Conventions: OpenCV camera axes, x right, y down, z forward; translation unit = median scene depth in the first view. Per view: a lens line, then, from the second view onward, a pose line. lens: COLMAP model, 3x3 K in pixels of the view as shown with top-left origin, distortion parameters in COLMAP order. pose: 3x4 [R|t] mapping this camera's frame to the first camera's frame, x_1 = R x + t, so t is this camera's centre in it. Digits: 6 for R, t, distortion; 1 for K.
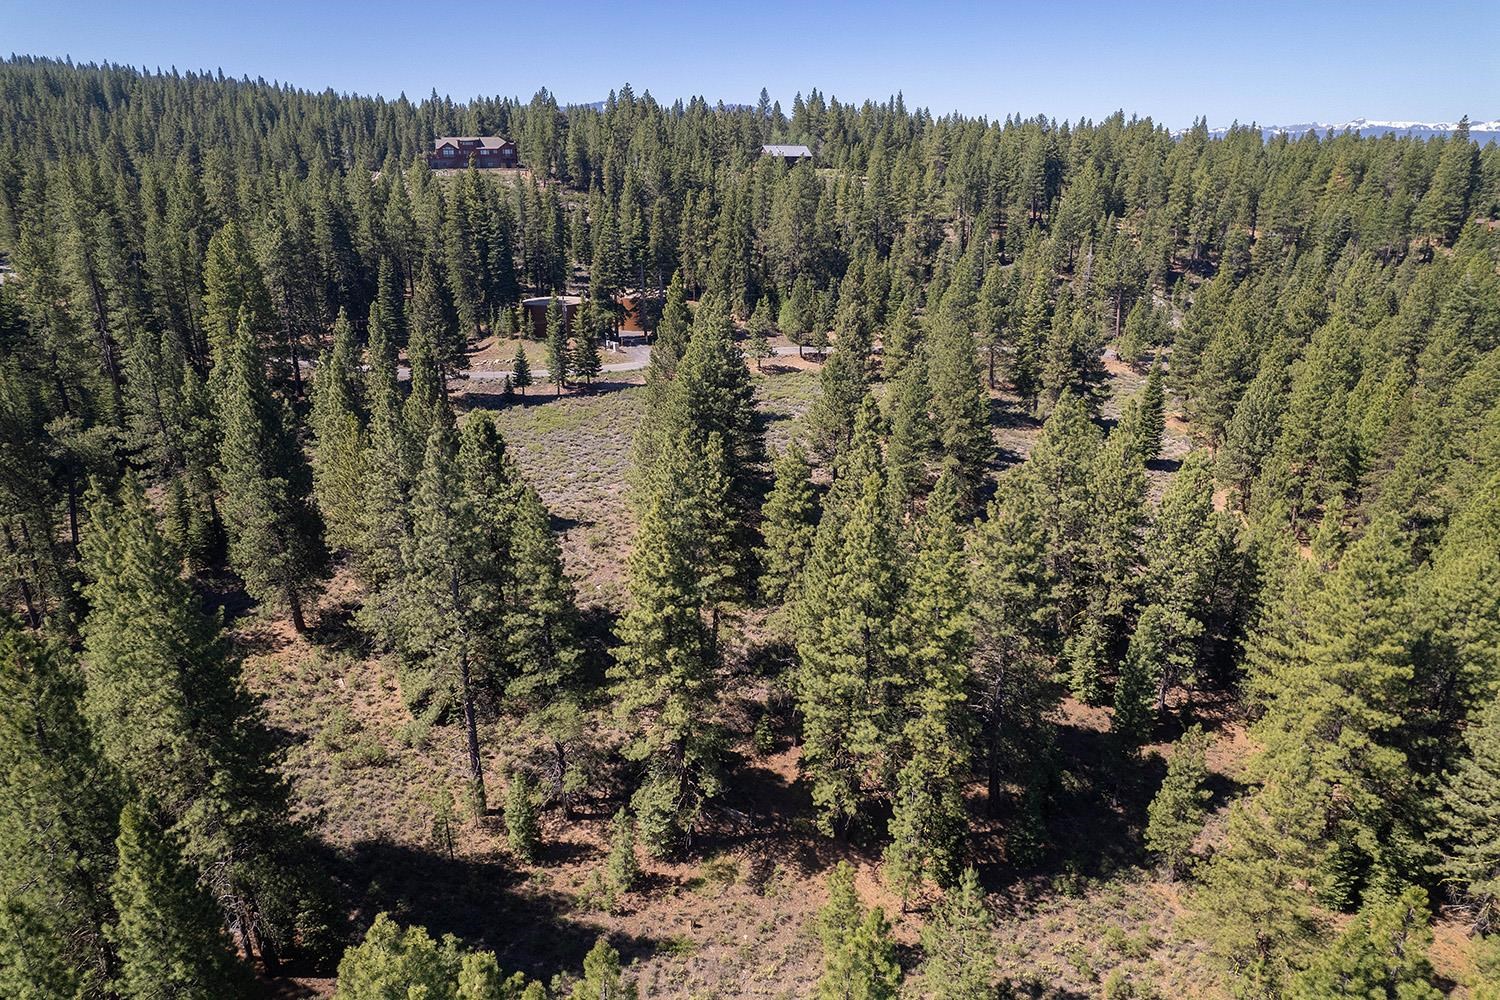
lens RADIAL K [[958.5, 0, 754.8], [0, 958.5, 502.7], [0, 0, 1]] dist [-0.068553, 0.060709]
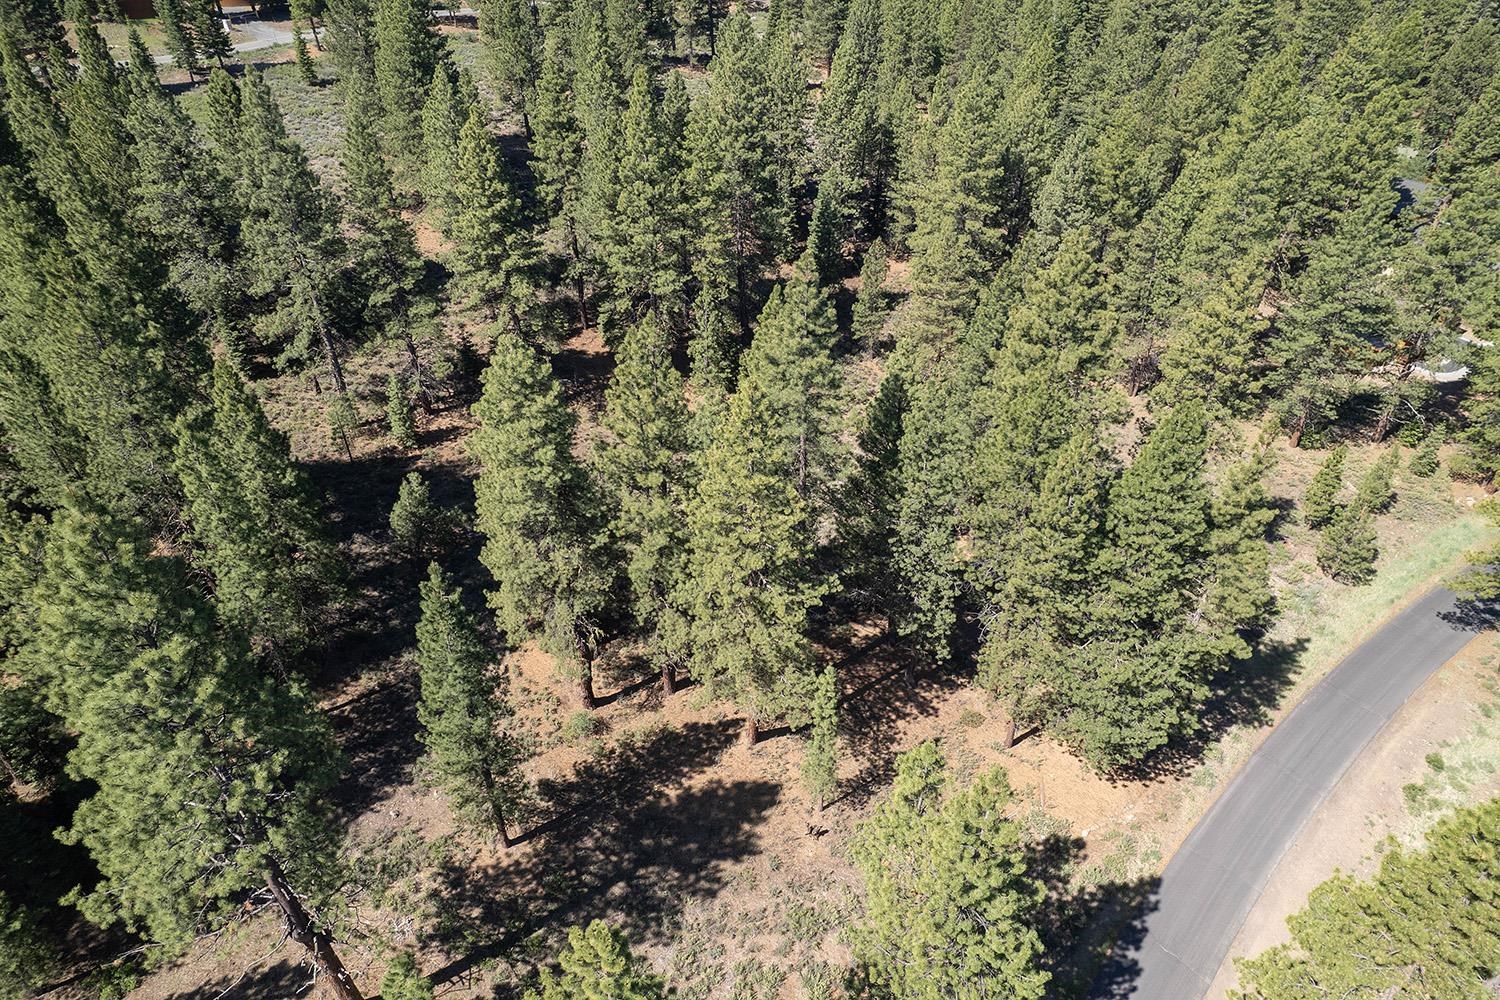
lens RADIAL K [[958.5, 0, 754.0], [0, 958.5, 498.3], [0, 0, 1]] dist [-0.068553, 0.060709]
pose [[0.905379, -0.253988, 0.340264, -0.266157], [0.141514, 0.936047, 0.322164, 0.102992], [-0.400329, -0.243528, 0.883420, -0.266127]]
